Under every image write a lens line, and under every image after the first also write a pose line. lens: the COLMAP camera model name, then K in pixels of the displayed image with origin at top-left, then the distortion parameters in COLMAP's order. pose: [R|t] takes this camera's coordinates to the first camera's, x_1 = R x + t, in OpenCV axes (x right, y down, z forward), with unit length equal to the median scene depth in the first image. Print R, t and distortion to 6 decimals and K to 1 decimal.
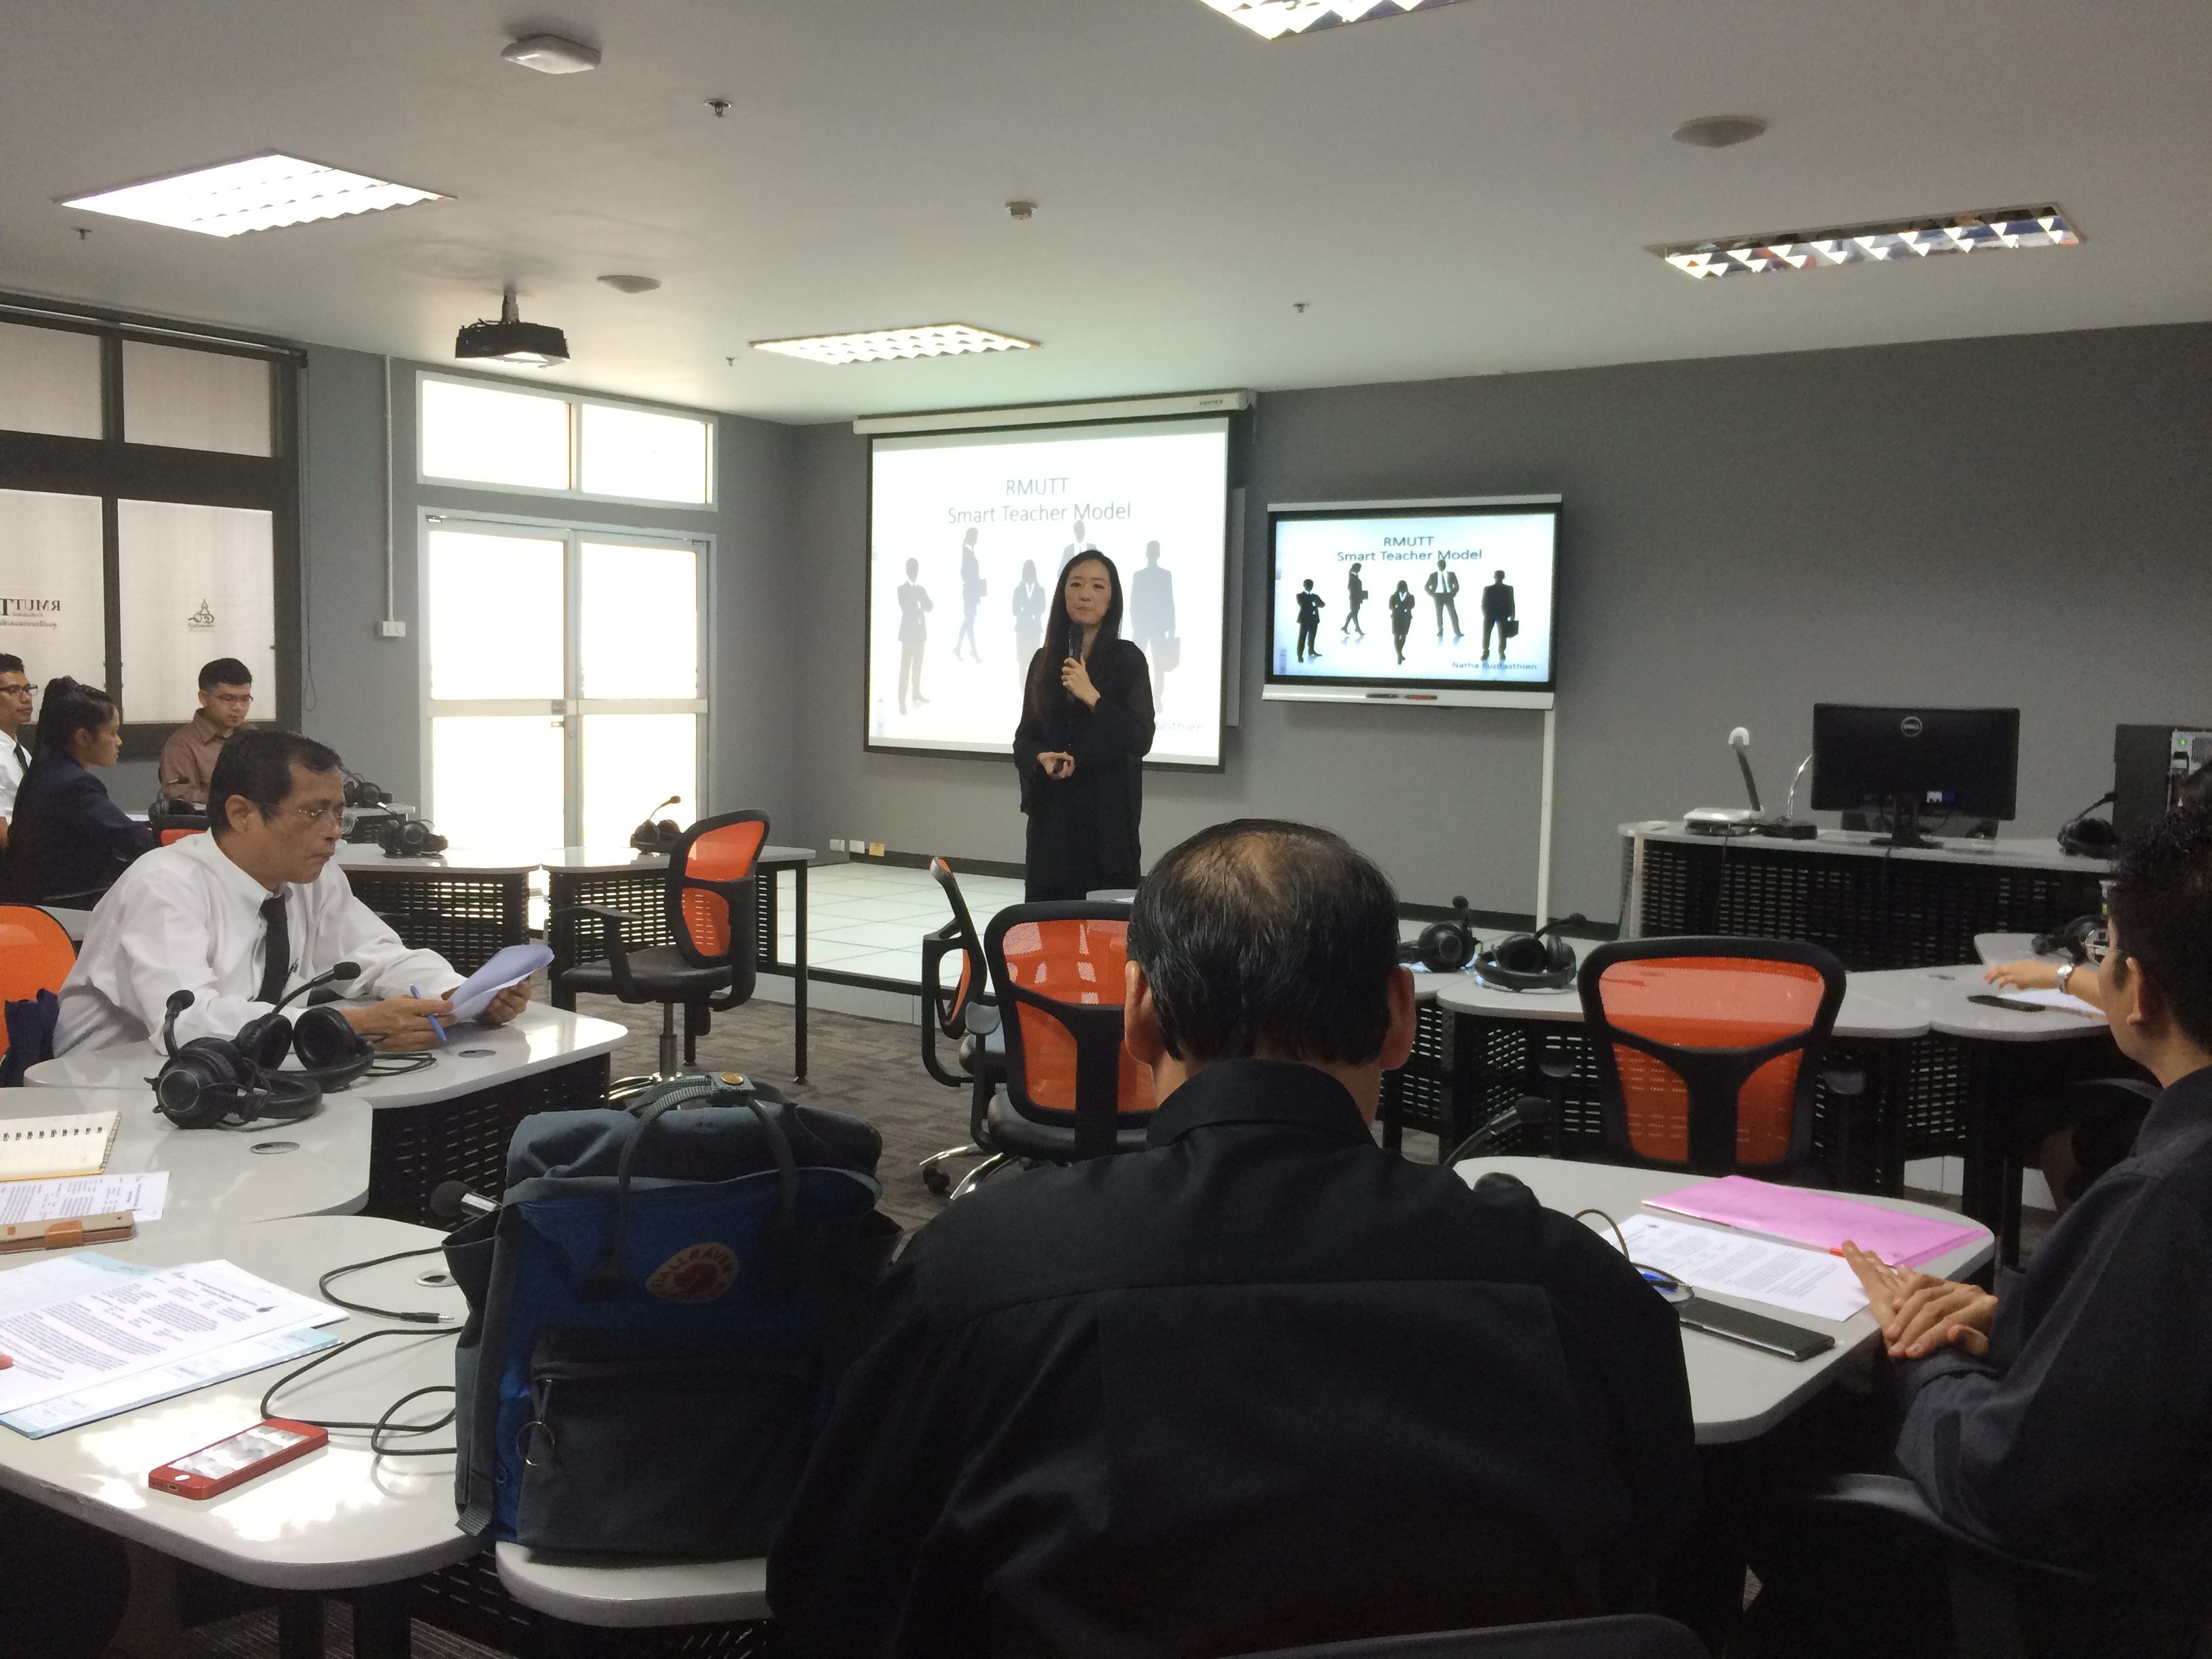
lens RADIAL K [[1884.2, 0, 1111.9], [0, 1884.2, 811.0], [0, 0, 1]] dist [0.072681, -0.111984]
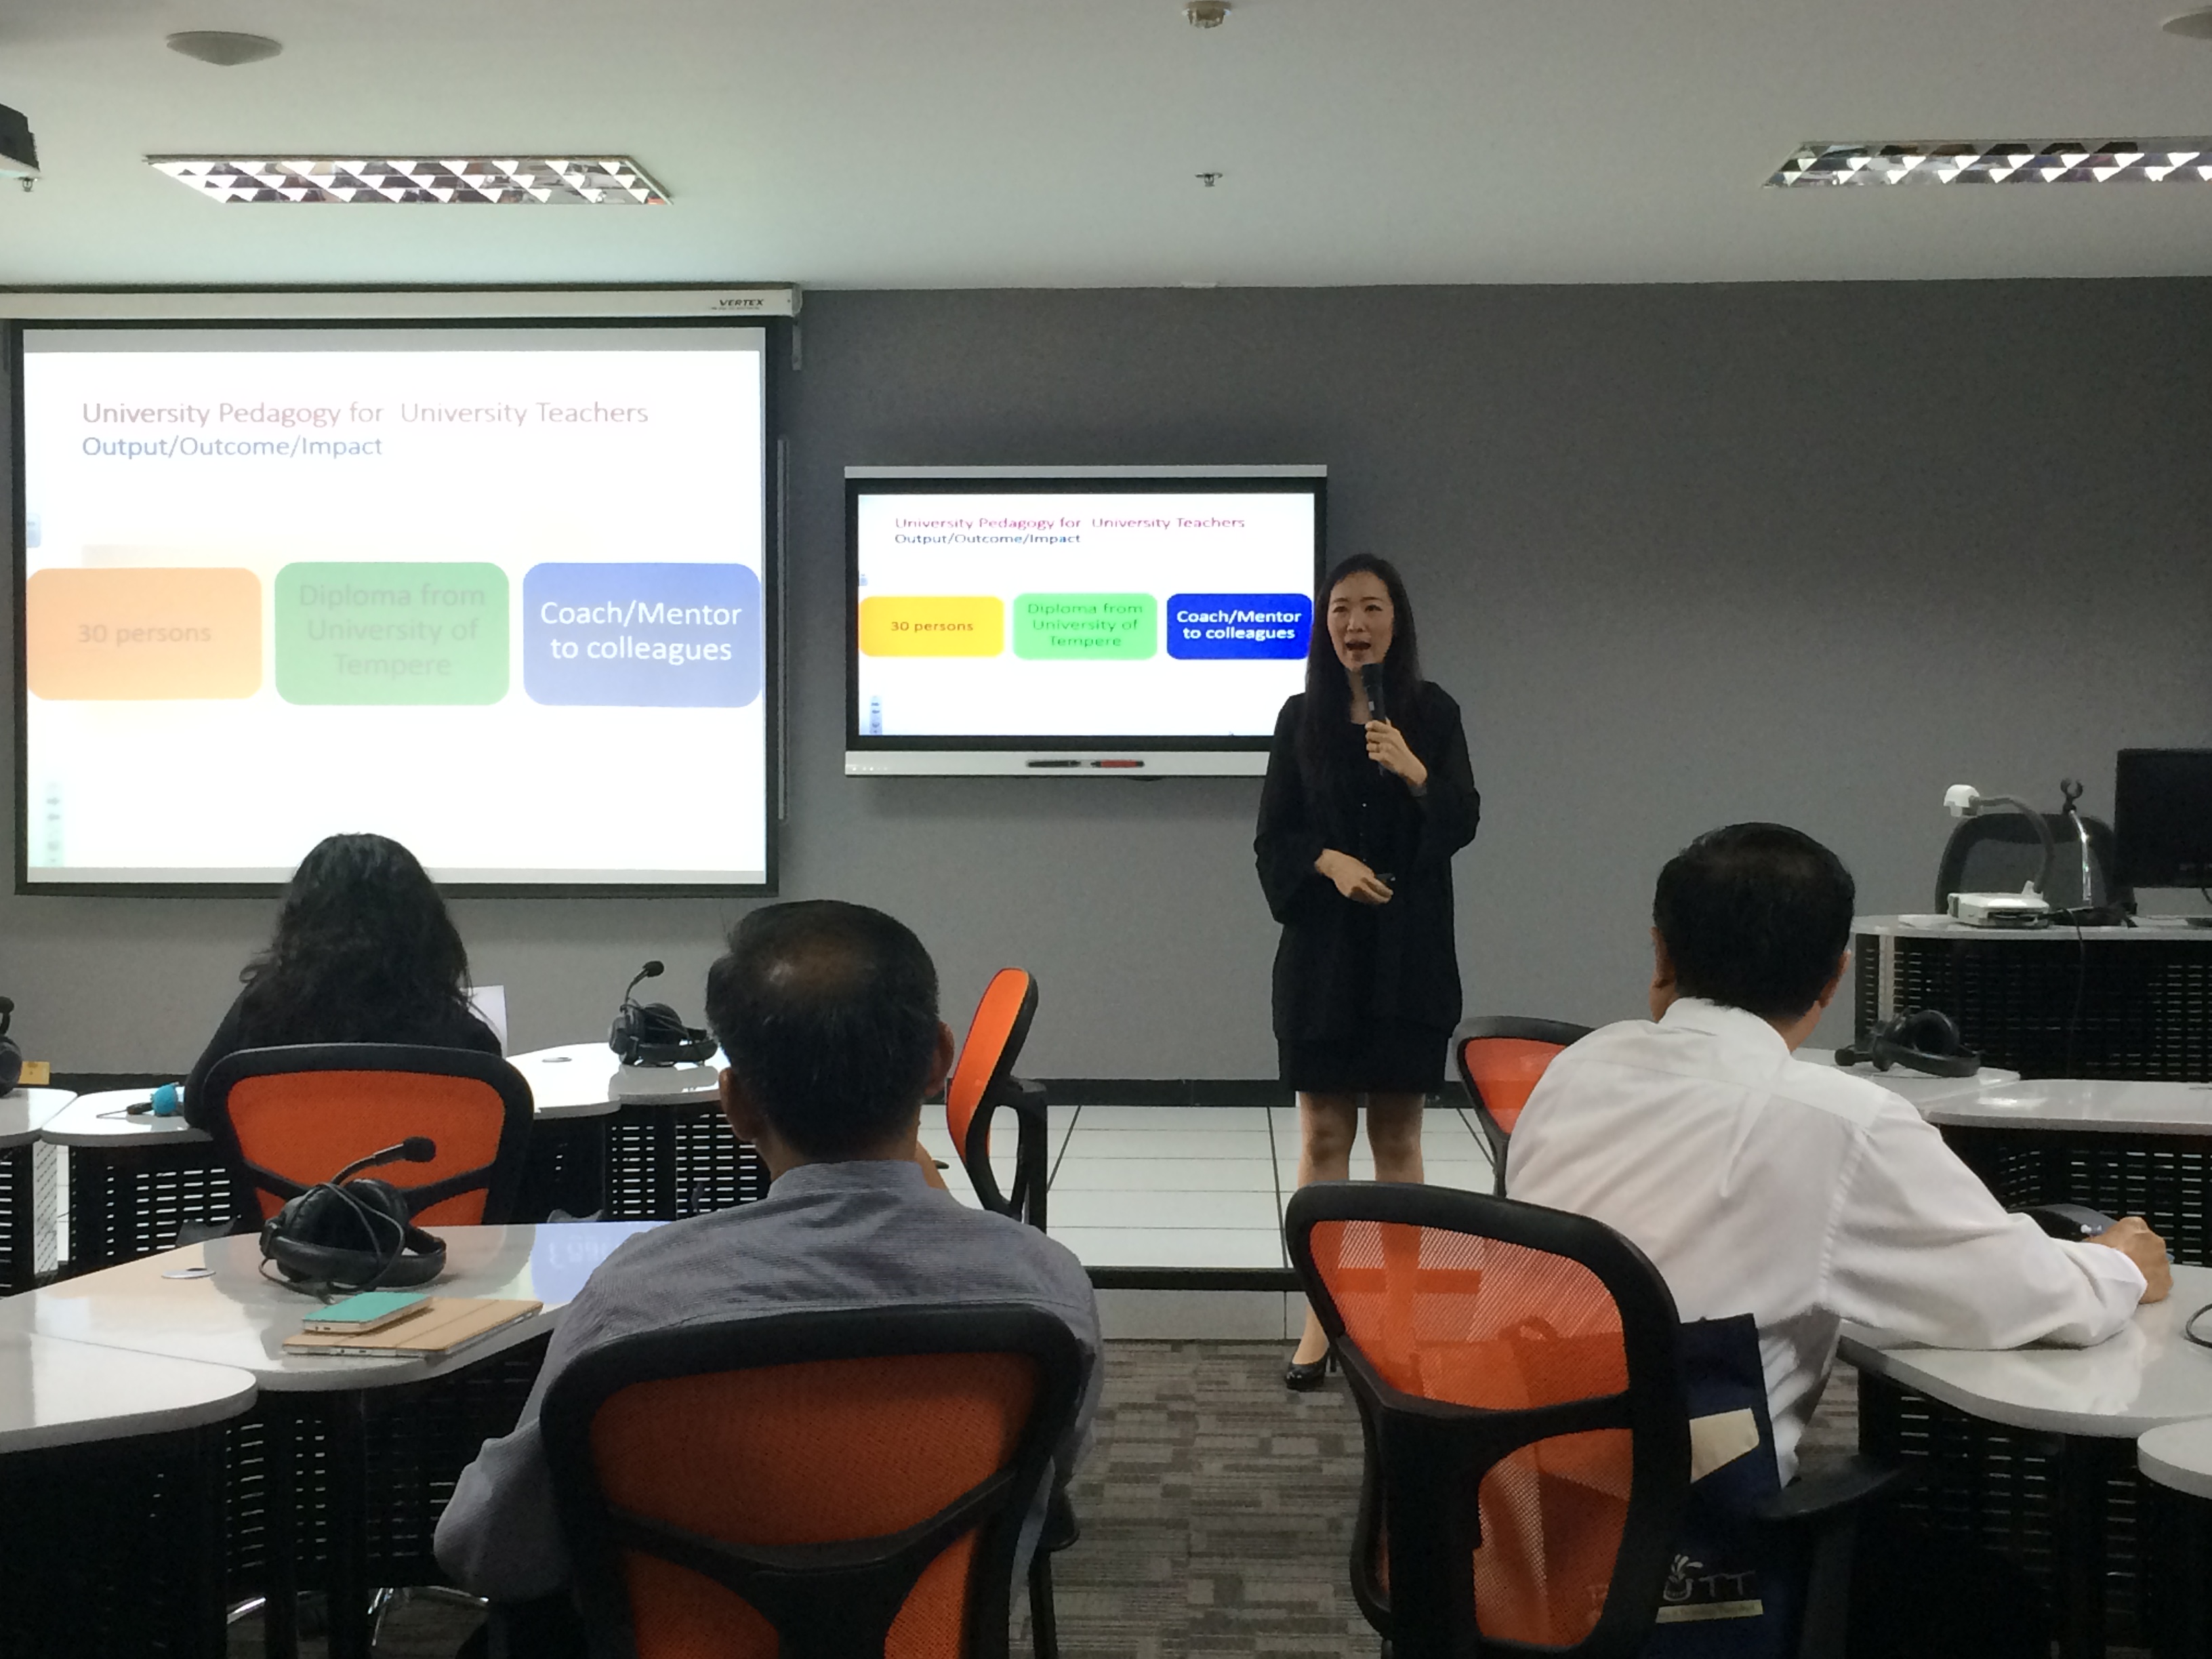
lens RADIAL K [[2966.3, 0, 1106.1], [0, 2966.3, 825.6], [0, 0, 1]] dist [0.002074, 0.040120]
pose [[0.843331, -0.040746, 0.535847, -0.390060], [0.061685, 0.997870, -0.021203, -0.016497], [-0.533842, 0.050935, 0.844049, 0.123238]]
